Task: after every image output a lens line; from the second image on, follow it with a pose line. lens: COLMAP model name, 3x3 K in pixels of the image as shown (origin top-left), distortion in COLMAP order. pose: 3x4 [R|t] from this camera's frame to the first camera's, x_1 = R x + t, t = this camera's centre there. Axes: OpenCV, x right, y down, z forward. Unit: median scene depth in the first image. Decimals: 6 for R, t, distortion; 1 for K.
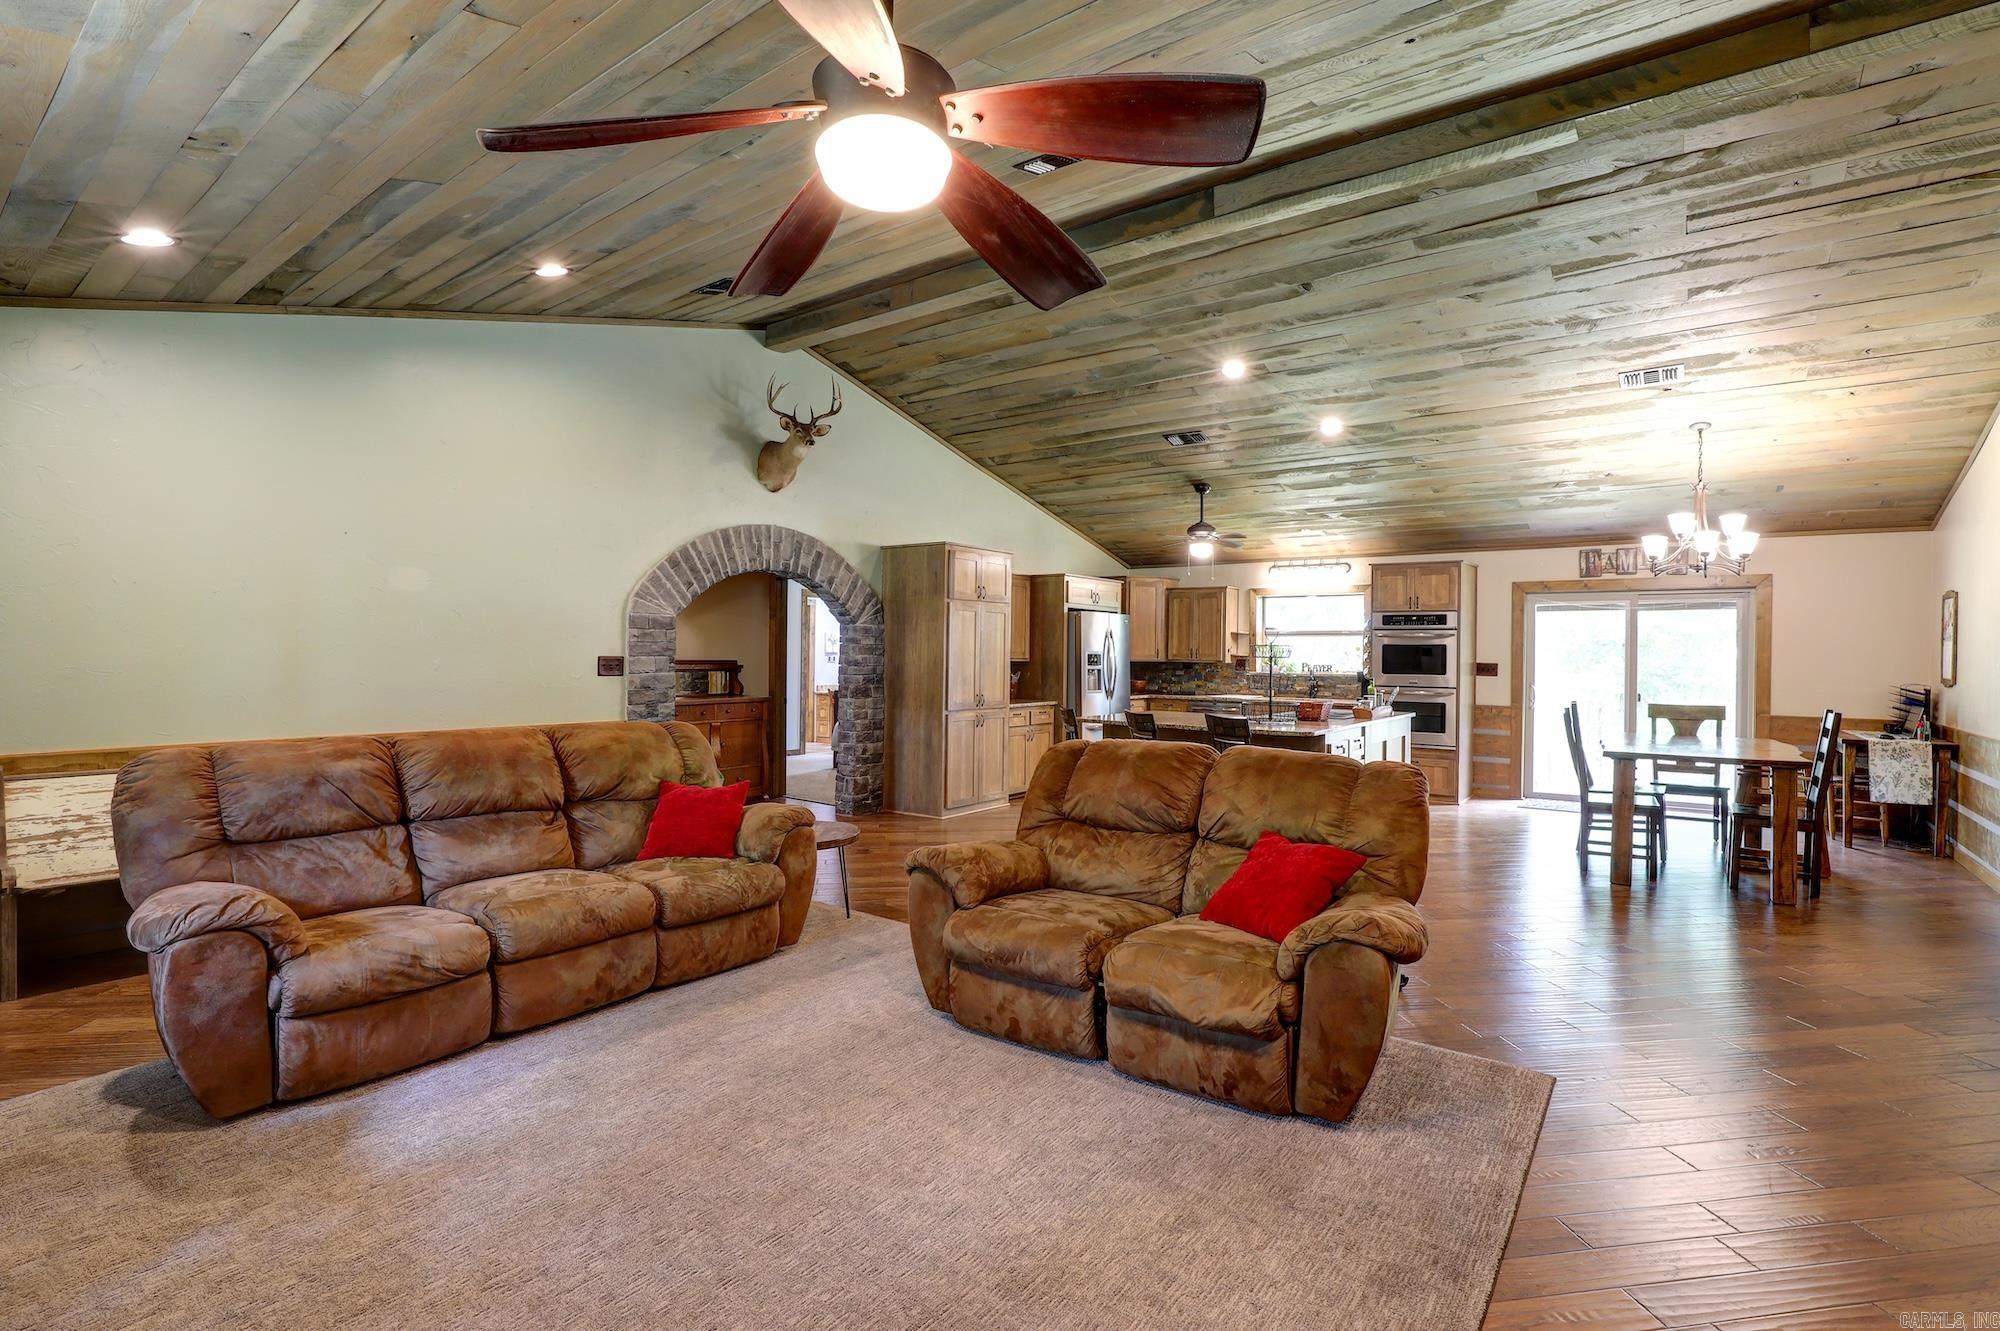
lens RADIAL K [[941.4, 0, 993.5], [0, 941.4, 645.1], [0, 0, 1]] dist [-0.036716, 0.008429]
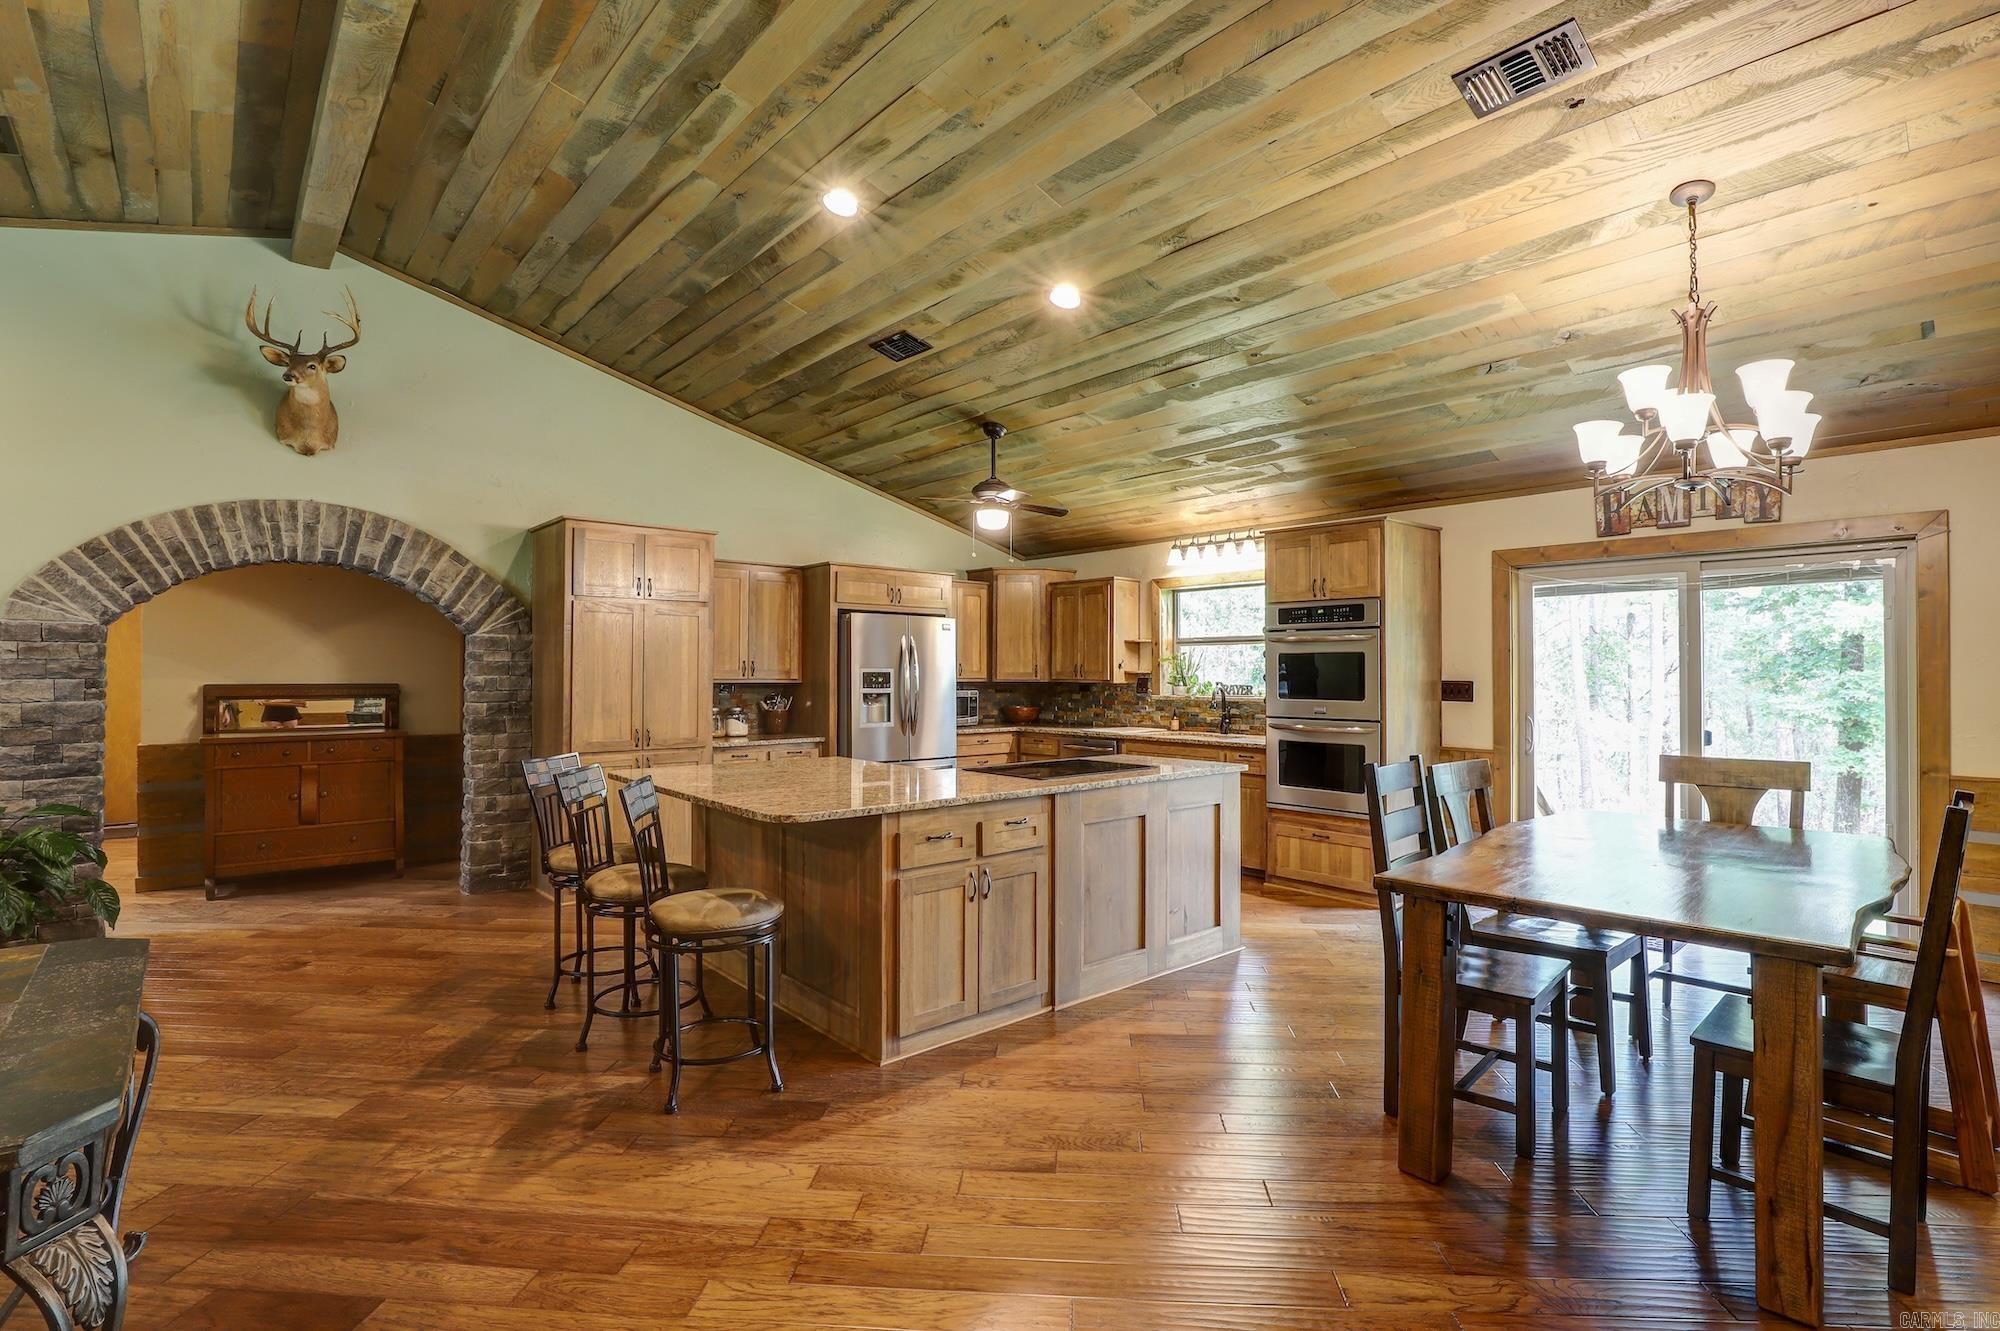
lens RADIAL K [[941.4, 0, 989.5], [0, 941.4, 659.3], [0, 0, 1]] dist [-0.036716, 0.008429]
pose [[0.979428, -0.012157, -0.201428, 0.364957], [0.010333, 0.999896, -0.010106, 0.008348], [0.201530, 0.007817, 0.979451, 0.330698]]
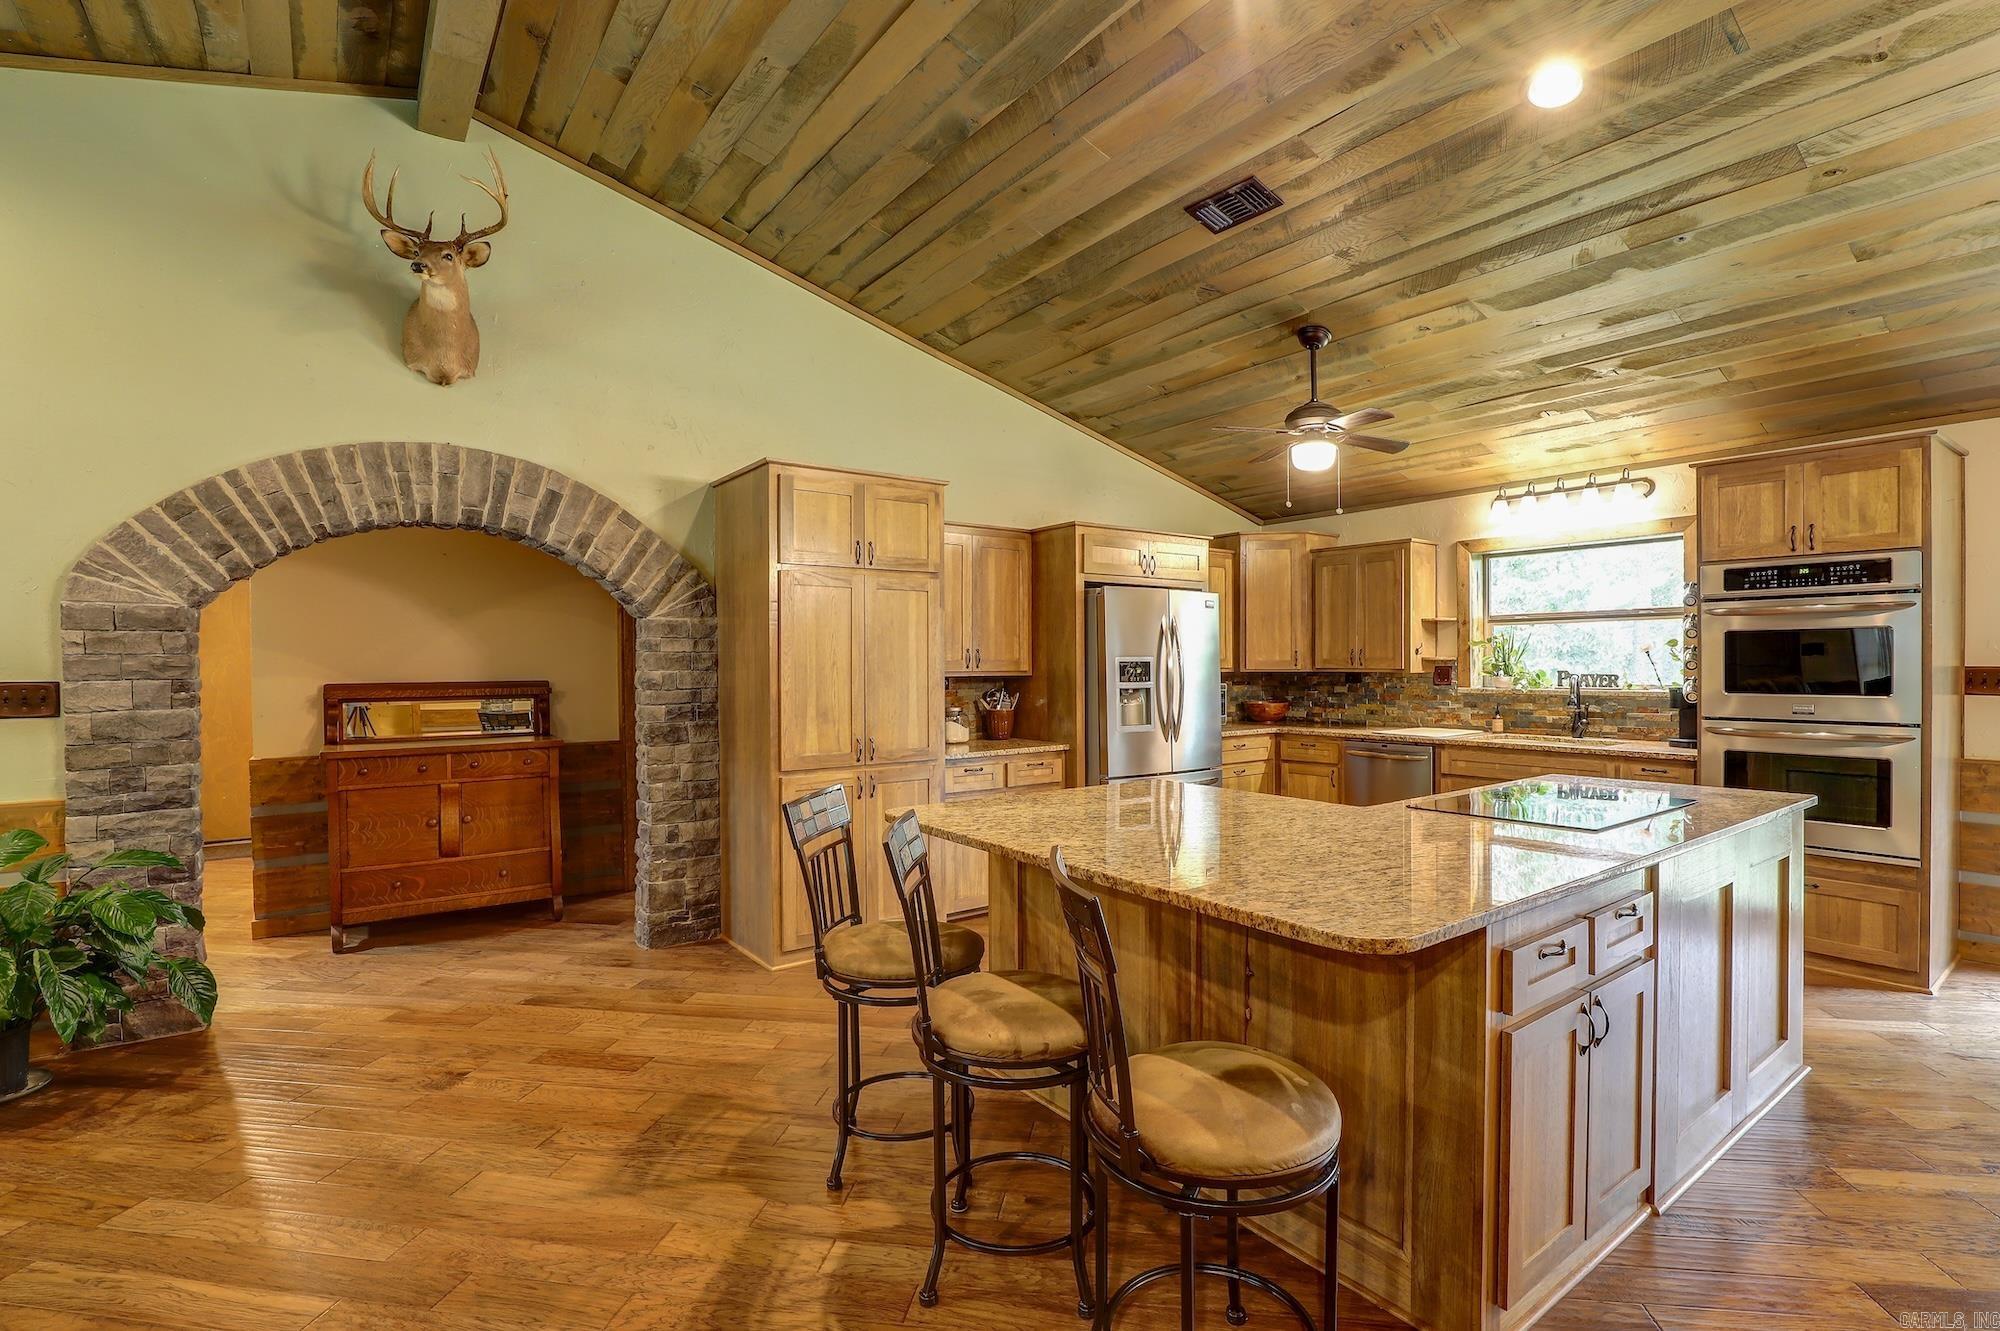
lens RADIAL K [[941.4, 0, 994.4], [0, 941.4, 668.6], [0, 0, 1]] dist [-0.036716, 0.008429]
pose [[0.958029, -0.015577, -0.286249, 0.202695], [0.019239, 0.999765, 0.009983, 0.006908], [0.286026, -0.015071, 0.958103, 0.464190]]
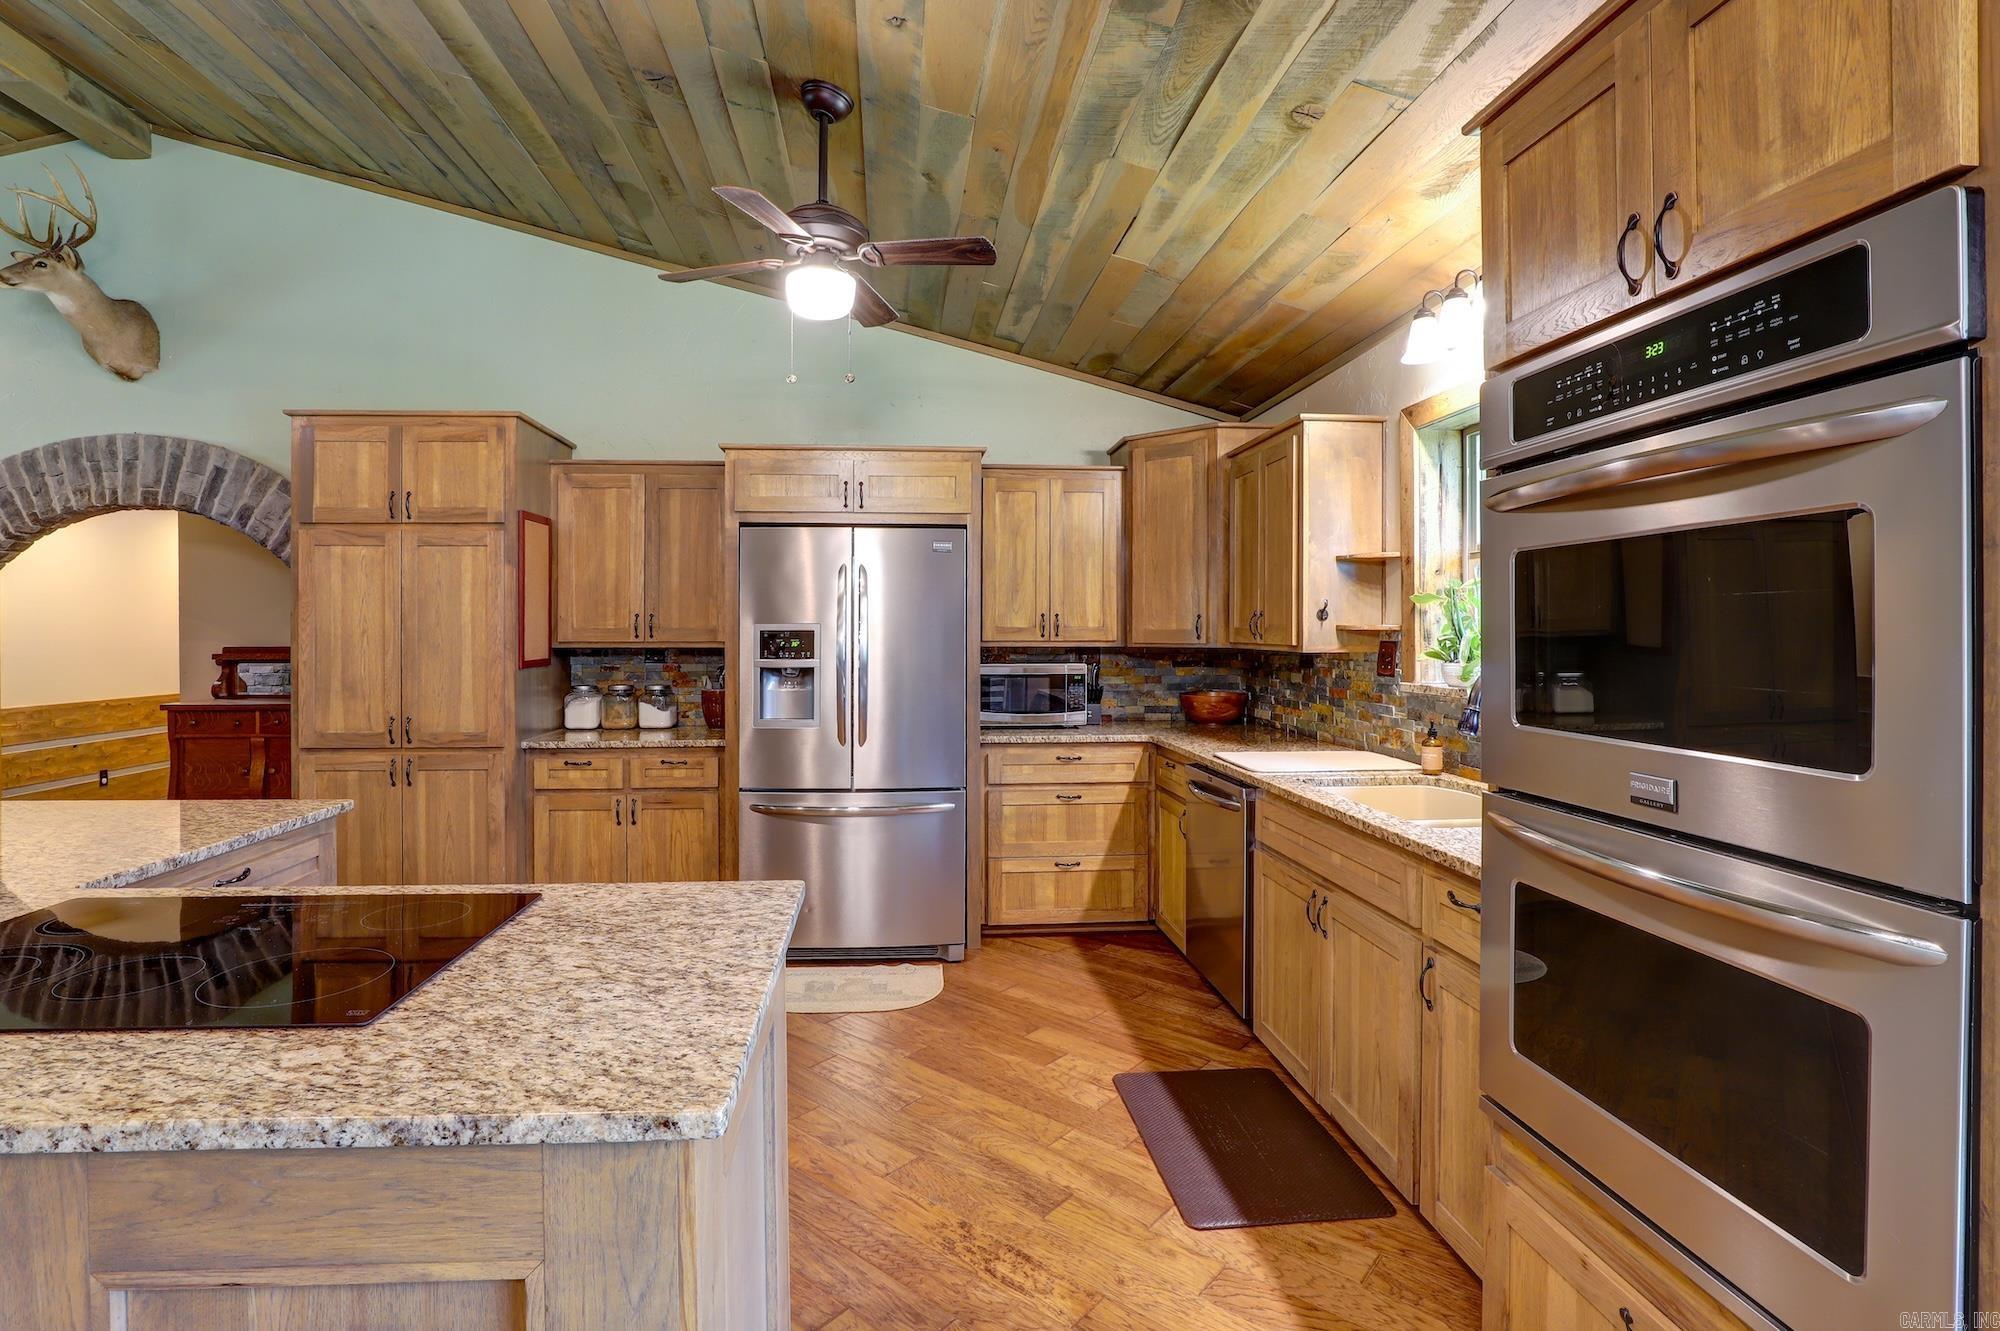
lens RADIAL K [[941.4, 0, 958.7], [0, 941.4, 634.8], [0, 0, 1]] dist [-0.036716, 0.008429]
pose [[0.655219, -0.010374, -0.755367, 0.498825], [0.014525, 0.999894, -0.001133, 0.013681], [0.755299, -0.010229, 0.655300, 0.846926]]
